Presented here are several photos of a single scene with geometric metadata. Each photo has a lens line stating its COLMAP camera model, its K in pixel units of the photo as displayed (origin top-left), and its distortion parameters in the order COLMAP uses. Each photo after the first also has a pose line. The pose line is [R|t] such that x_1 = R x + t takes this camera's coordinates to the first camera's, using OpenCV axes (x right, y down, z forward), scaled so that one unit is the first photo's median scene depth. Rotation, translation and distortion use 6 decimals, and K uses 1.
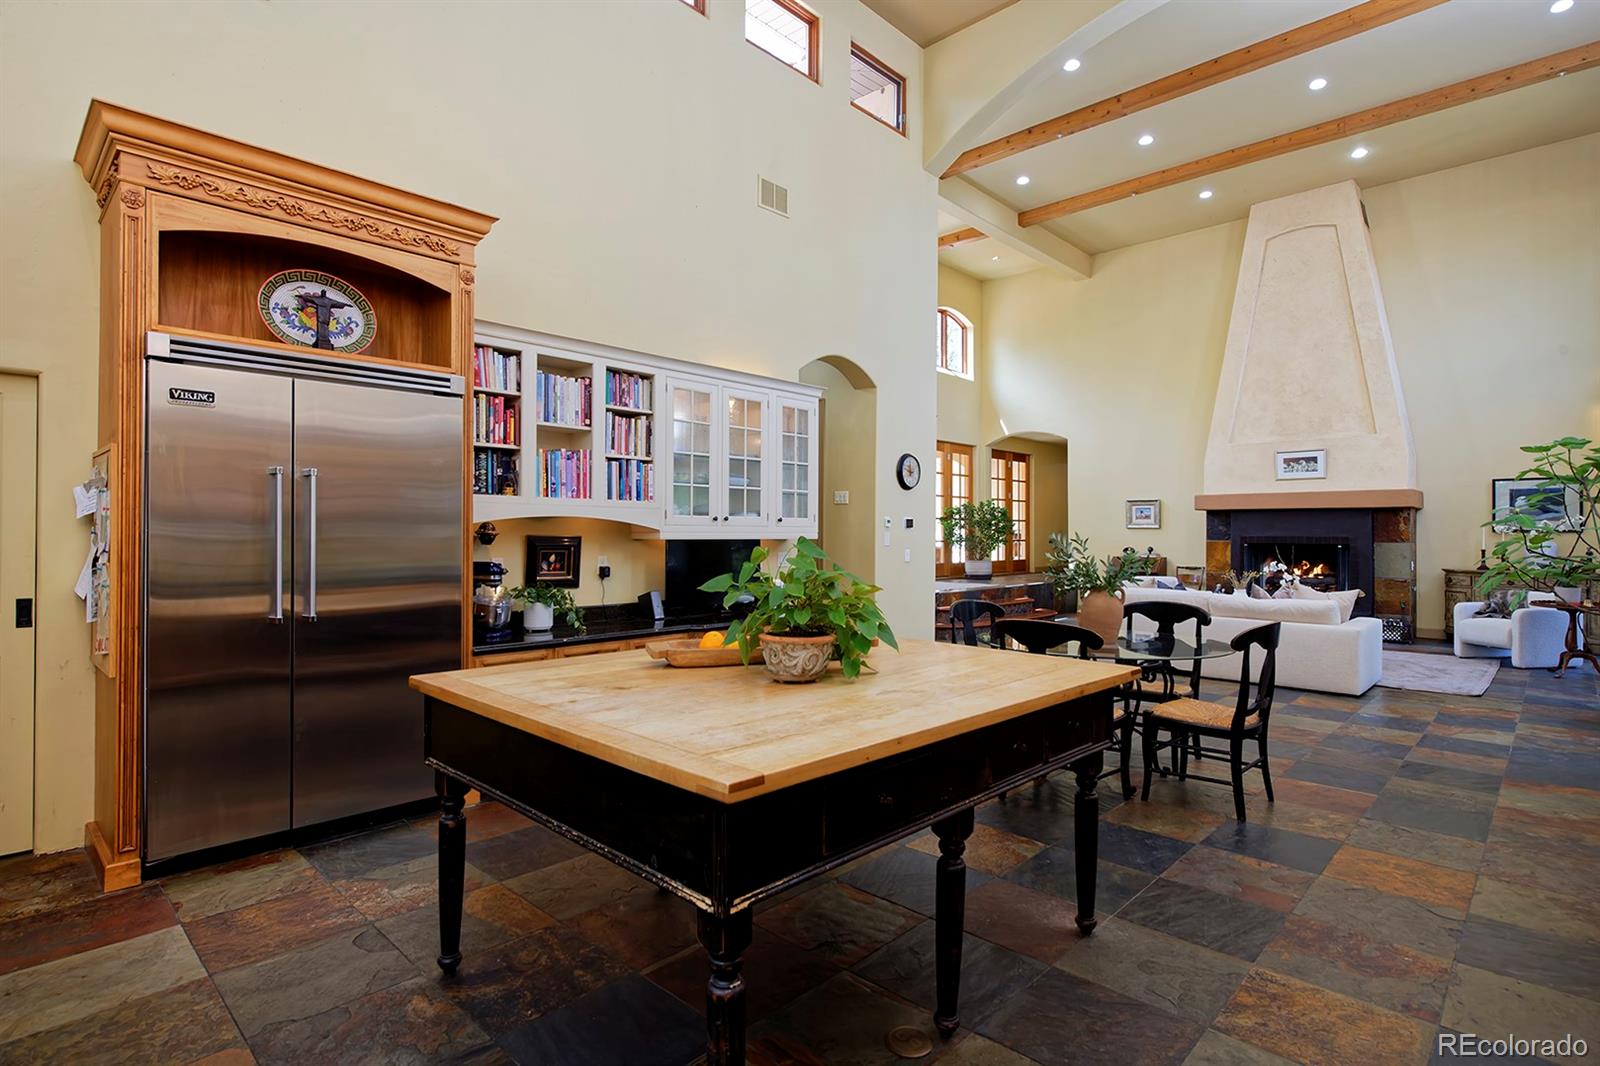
lens RADIAL K [[807.1, 0, 804.9], [0, 807.1, 529.5], [0, 0, 1]] dist [-0.000091, 0.000704]
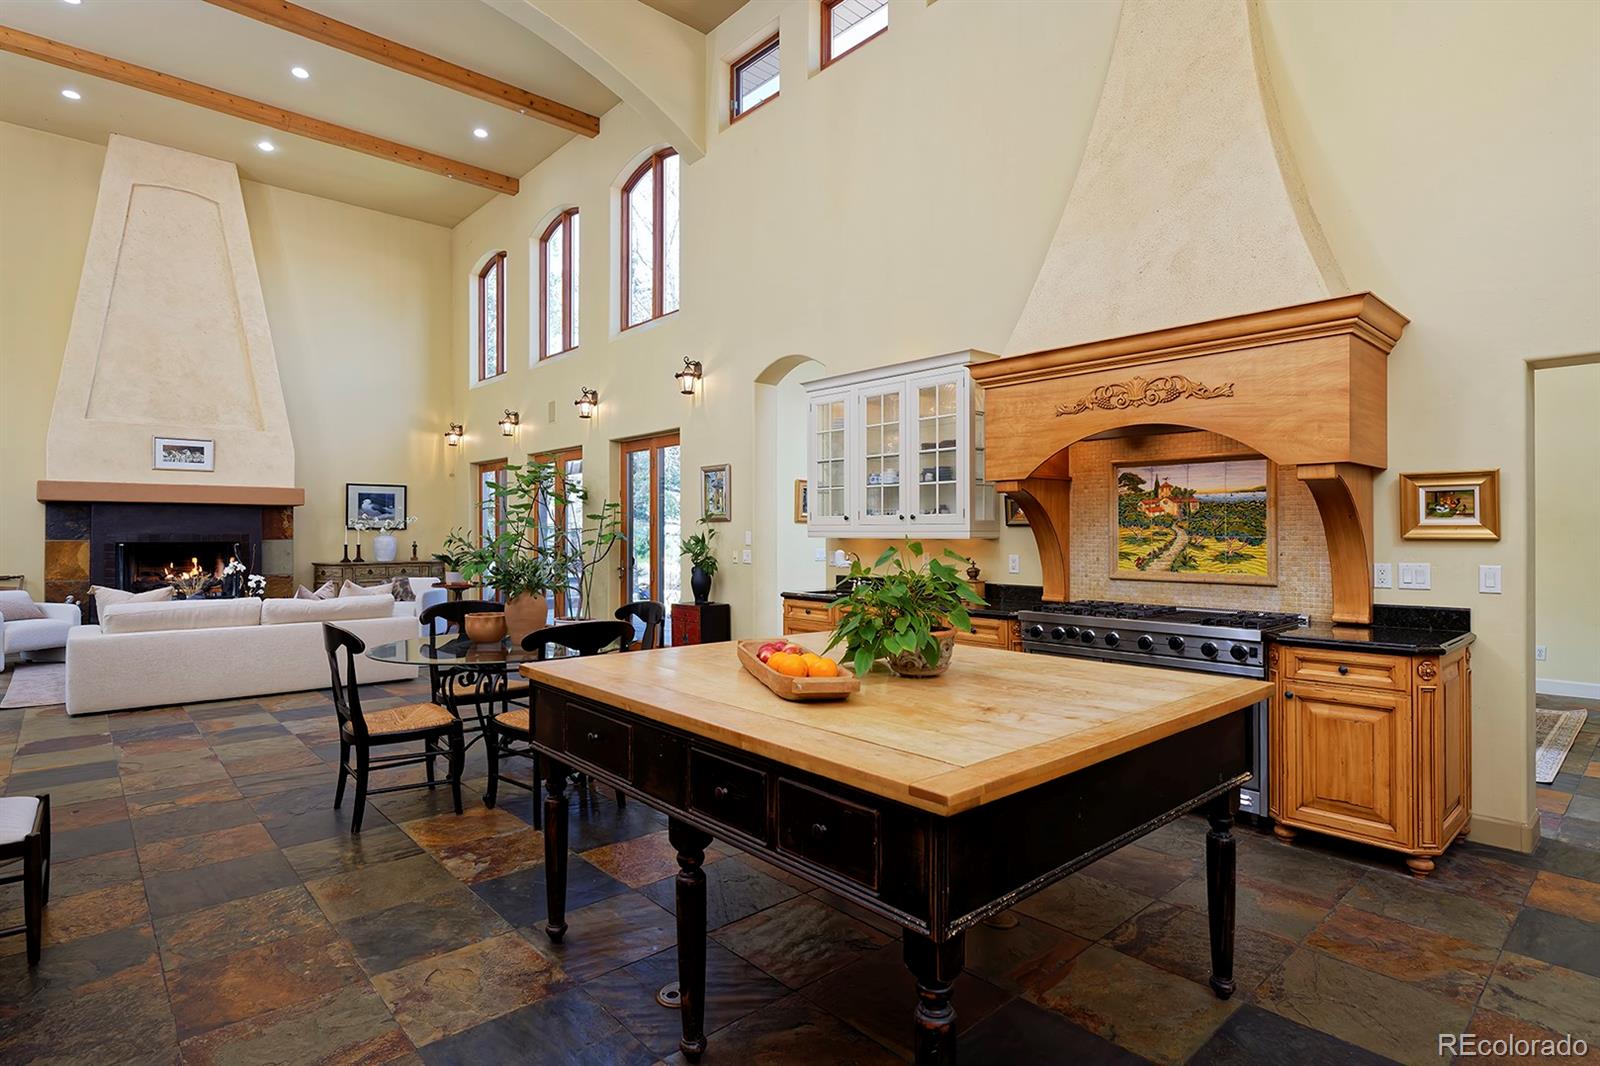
lens RADIAL K [[818.4, 0, 802.0], [0, 818.4, 530.1], [0, 0, 1]] dist [-0.000288, 0.000271]
pose [[0.081480, -0.000541, 0.996675, -0.252284], [-0.004274, 0.999990, 0.000892, 0.000562], [-0.996666, -0.004332, 0.081477, 0.253518]]
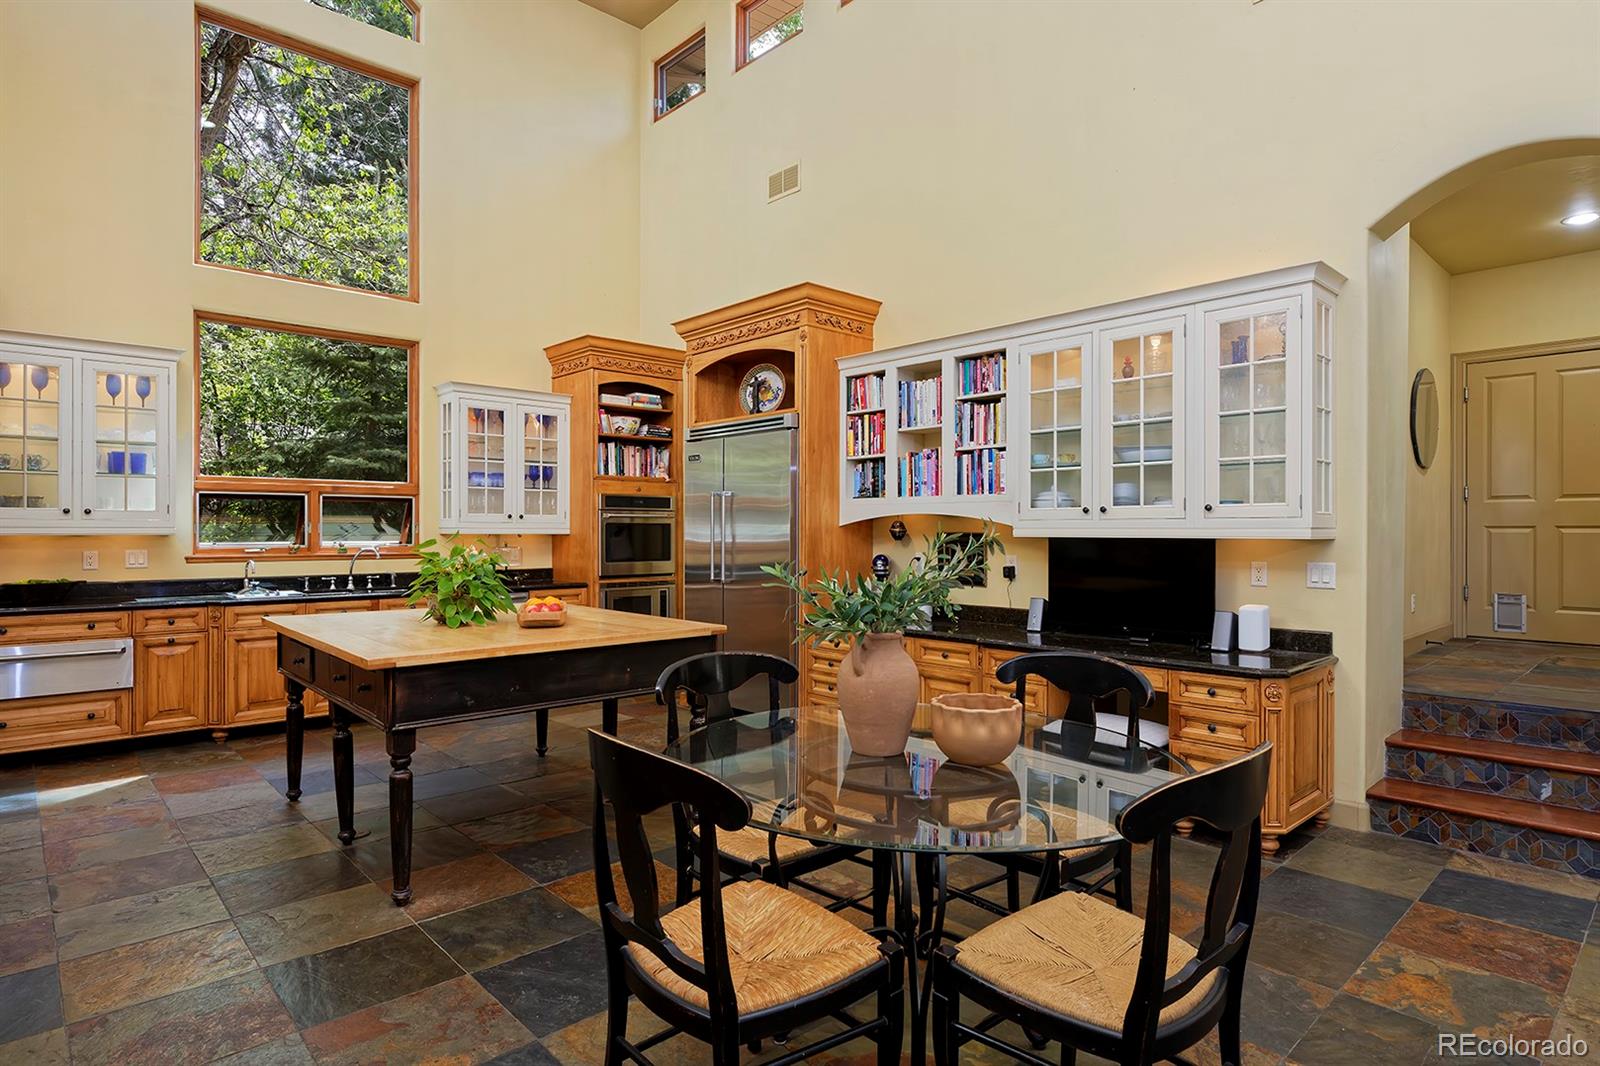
lens RADIAL K [[867.6, 0, 808.0], [0, 867.6, 530.5], [0, 0, 1]] dist [-0.003595, -0.001314]
pose [[-0.065162, -0.003738, -0.997868, 0.385222], [0.003212, 0.999987, -0.003955, 0.004239], [0.997870, -0.003463, -0.065149, 0.427994]]
